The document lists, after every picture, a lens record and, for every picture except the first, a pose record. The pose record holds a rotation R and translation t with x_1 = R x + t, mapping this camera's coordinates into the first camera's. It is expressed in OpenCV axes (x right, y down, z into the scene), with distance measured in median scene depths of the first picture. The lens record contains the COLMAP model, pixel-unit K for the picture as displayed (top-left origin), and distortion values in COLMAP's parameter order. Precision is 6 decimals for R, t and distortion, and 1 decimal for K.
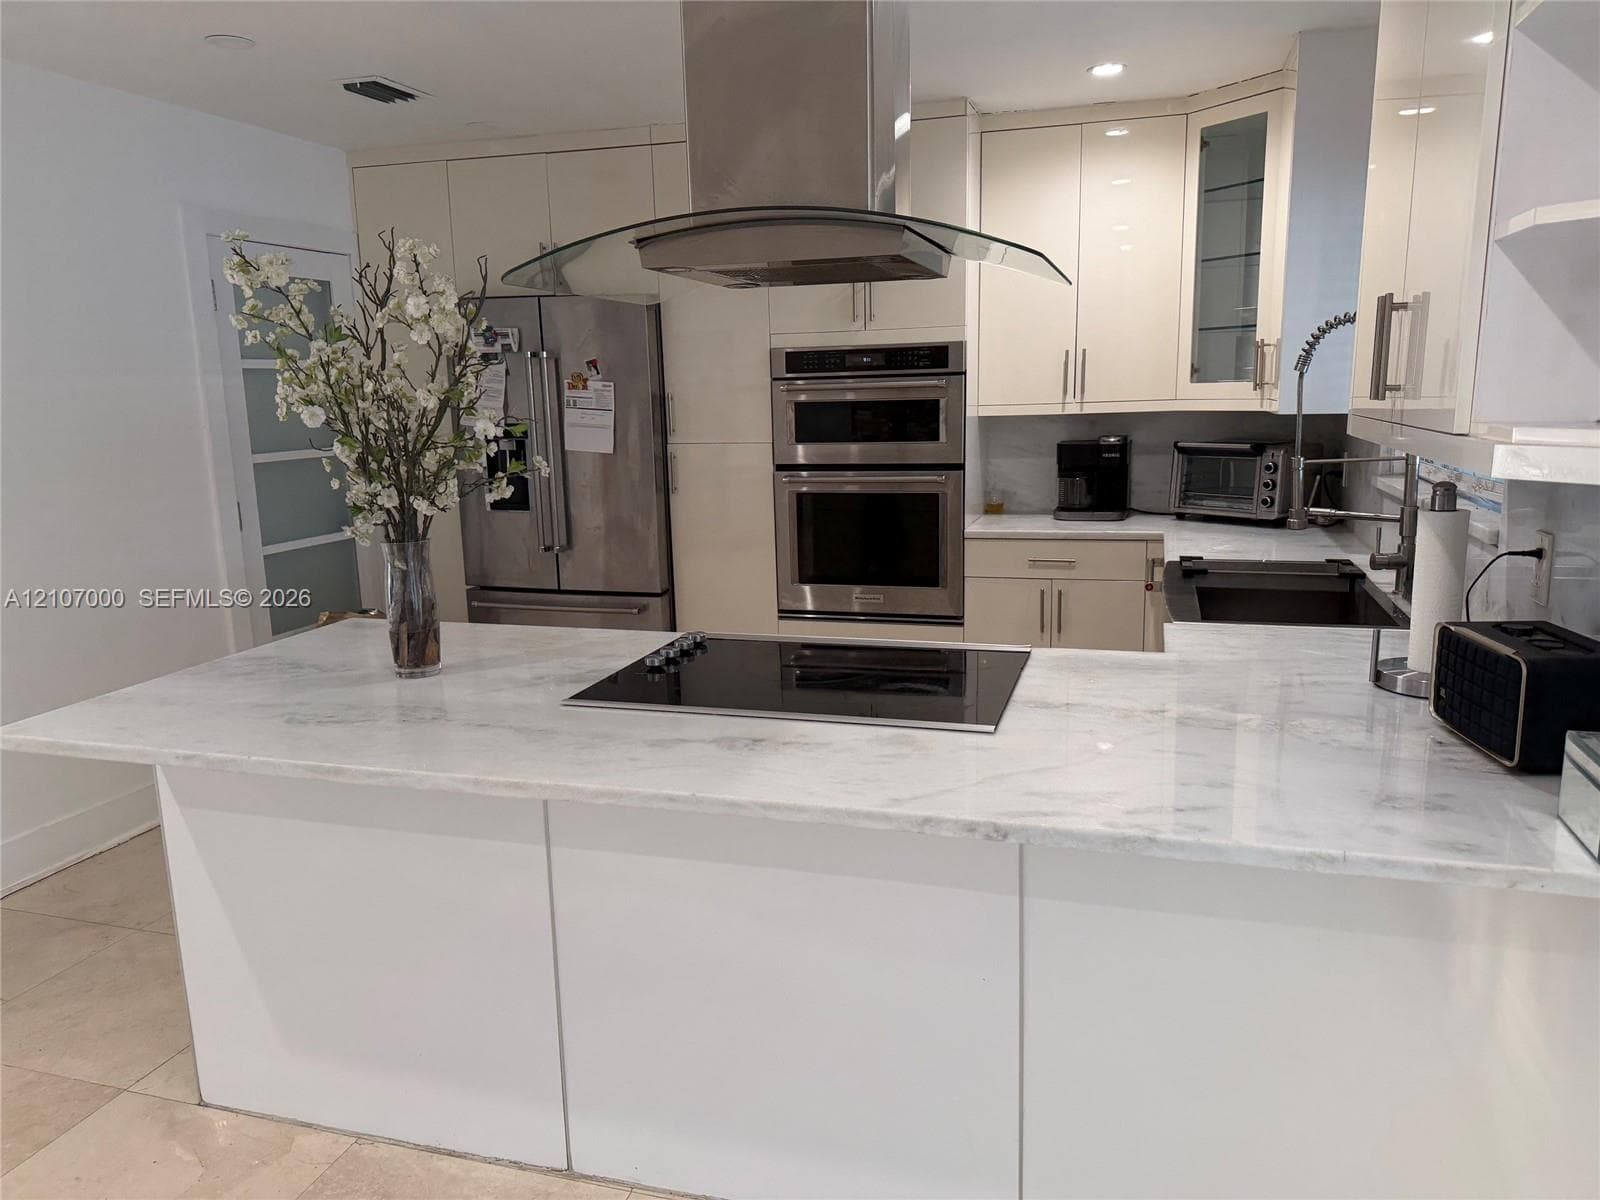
lens RADIAL K [[1113.5, 0, 800.0], [0, 1113.5, 600.0], [0, 0, 1]] dist [0.145010, -0.251590]
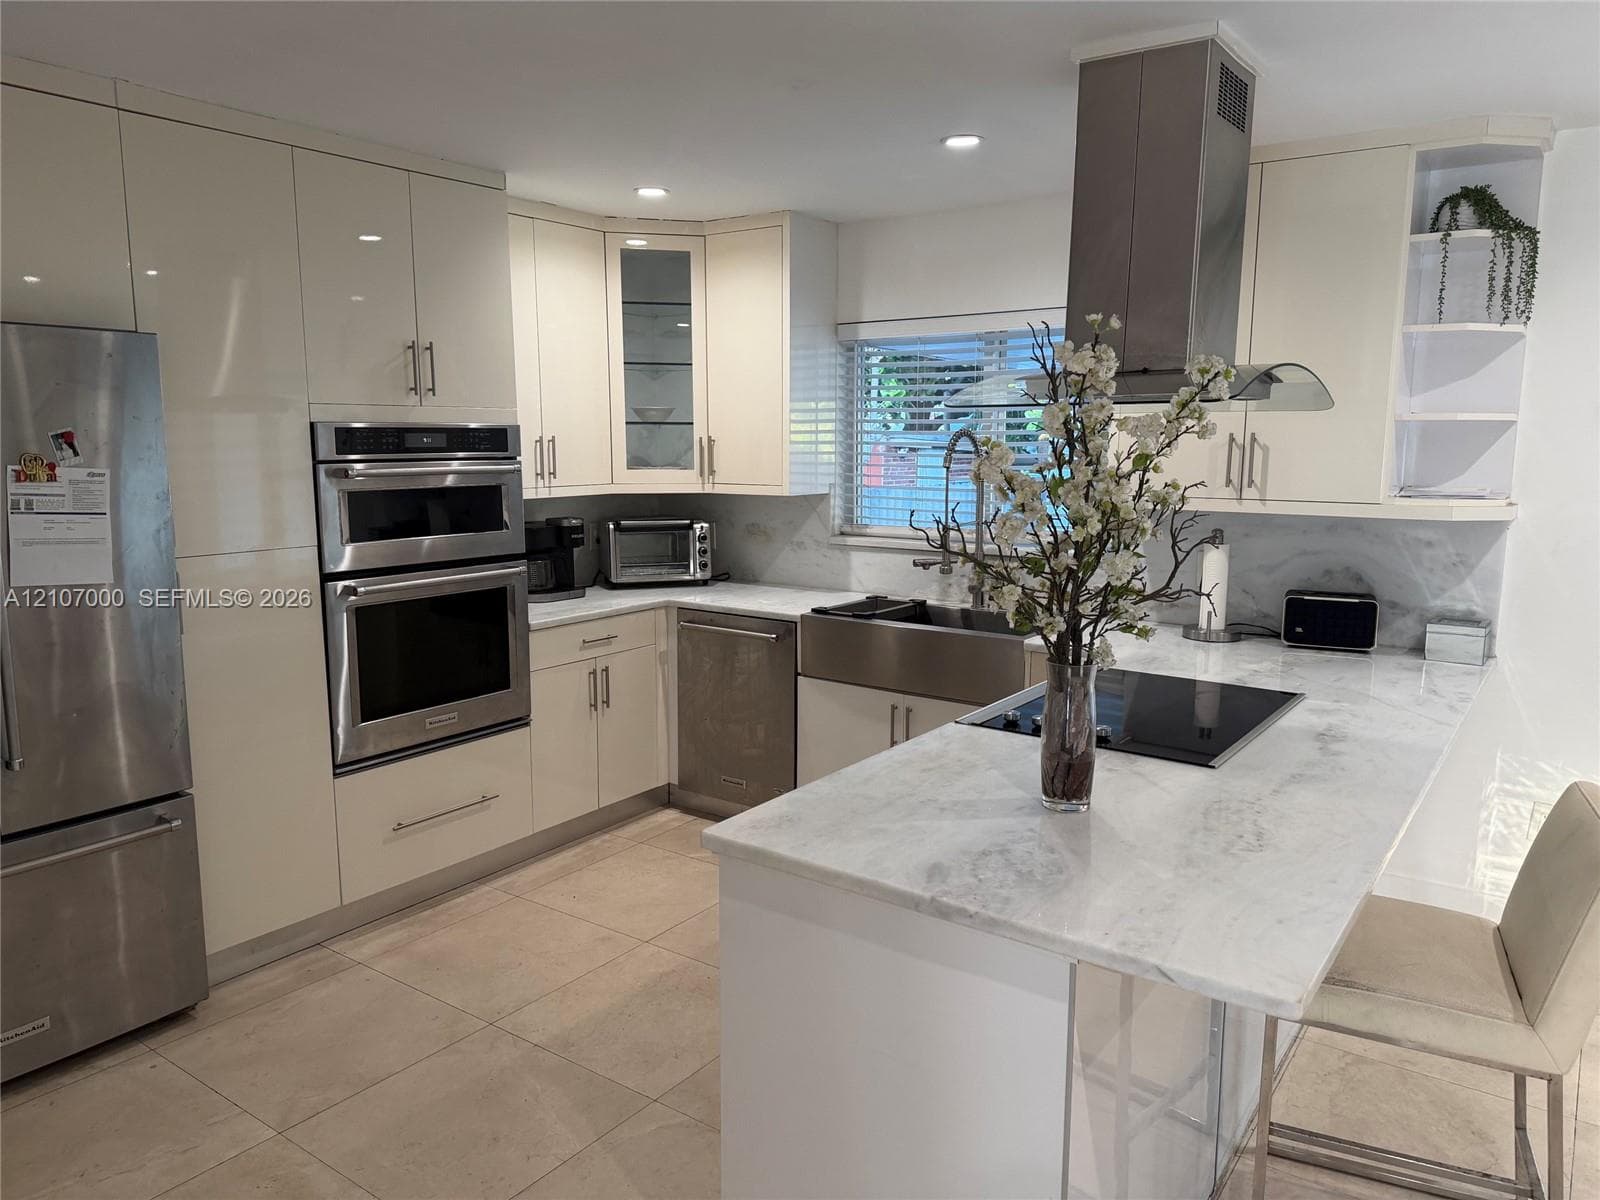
lens RADIAL K [[1123.7, 0, 798.5], [0, 1123.7, 616.1], [0, 0, 1]] dist [0.060257, -0.080492]
pose [[0.324624, -0.129387, 0.936952, -1.259091], [0.169489, 0.982523, 0.076958, -0.194471], [-0.930534, 0.133821, 0.340880, 0.884174]]
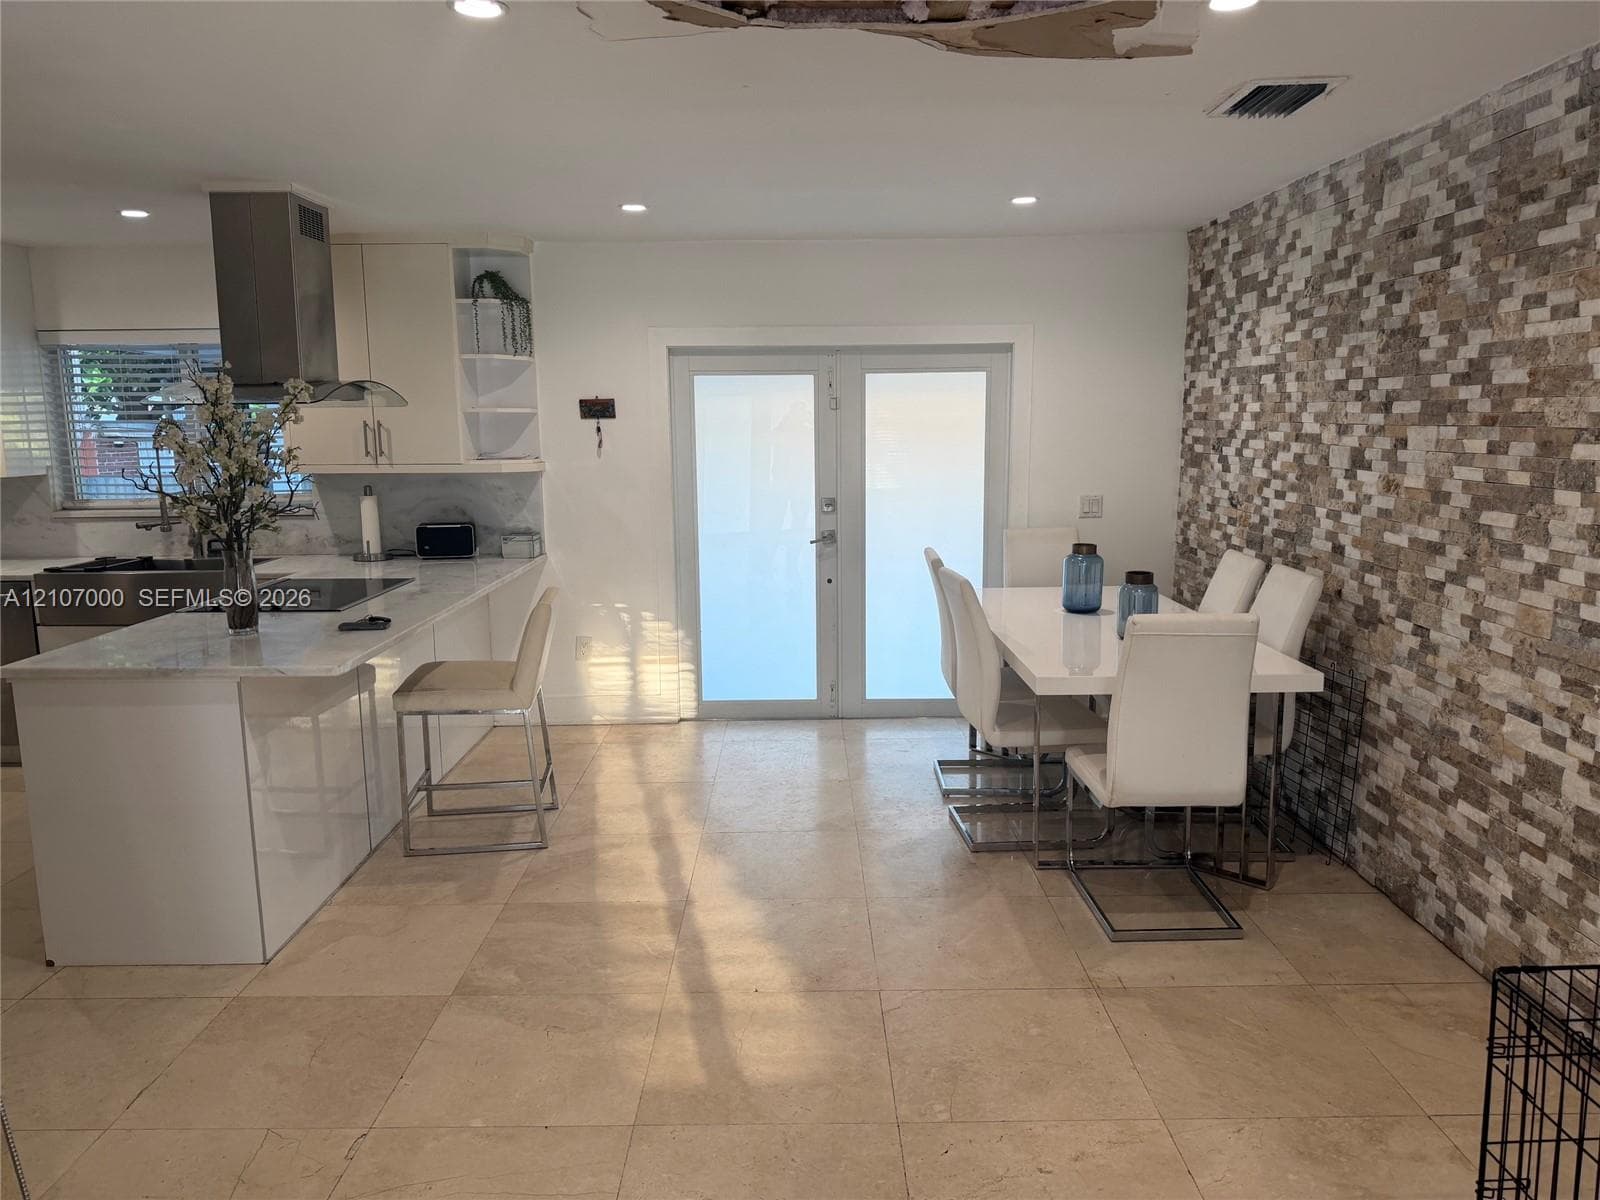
lens RADIAL K [[1123.7, 0, 798.5], [0, 1123.7, 616.1], [0, 0, 1]] dist [0.060257, -0.080492]
pose [[-0.289790, -0.141643, 0.946551, -2.121861], [0.195759, 0.959308, 0.203485, -0.134109], [-0.936856, 0.244264, -0.250270, 0.672397]]
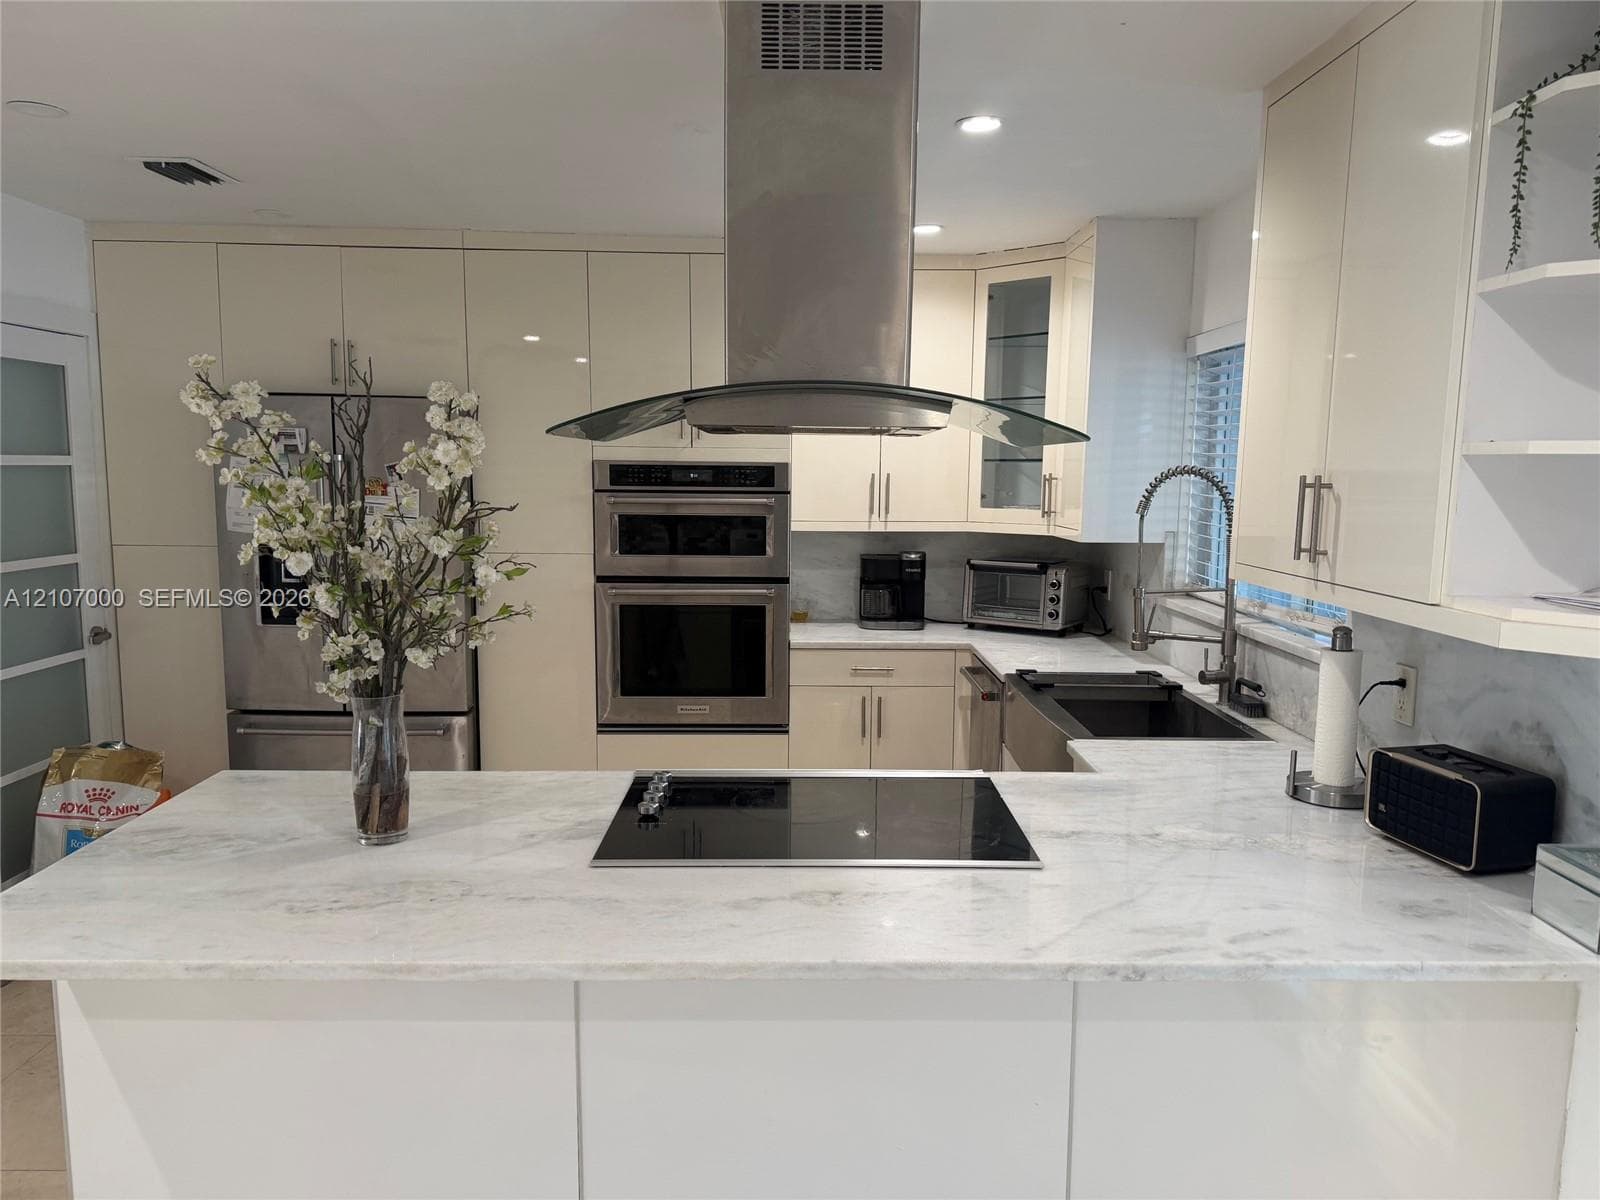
lens RADIAL K [[1114.3, 0, 800.0], [0, 1114.3, 618.4], [0, 0, 1]] dist [0.098662, -0.147580]
pose [[0.952682, -0.009534, 0.303820, -0.297858], [0.026559, 0.998296, -0.051955, -0.056282], [-0.302807, 0.057566, 0.951312, 0.026709]]
